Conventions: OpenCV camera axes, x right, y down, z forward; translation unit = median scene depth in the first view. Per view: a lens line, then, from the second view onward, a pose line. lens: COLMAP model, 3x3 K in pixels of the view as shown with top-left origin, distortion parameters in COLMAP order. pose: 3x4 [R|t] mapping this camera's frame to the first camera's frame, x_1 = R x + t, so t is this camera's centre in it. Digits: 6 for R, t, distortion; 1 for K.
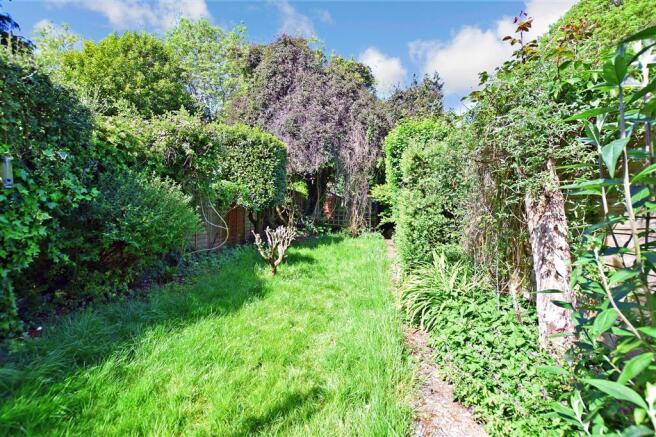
lens RADIAL K [[297.0, 0, 328.0], [0, 297.0, 218.5], [0, 0, 1]] dist [-0.003191, -0.000211]
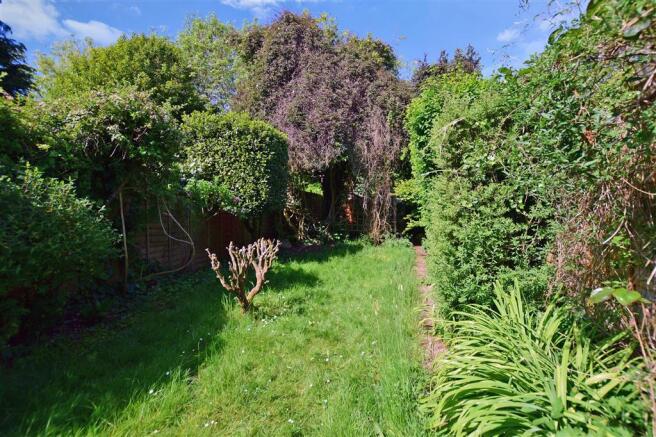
lens RADIAL K [[297.0, 0, 328.0], [0, 297.0, 218.5], [0, 0, 1]] dist [-0.003191, -0.000211]
pose [[0.994808, -0.028241, -0.097777, 0.041234], [0.027310, 0.999568, -0.010849, -0.006314], [0.098041, 0.008122, 0.995149, 0.172257]]
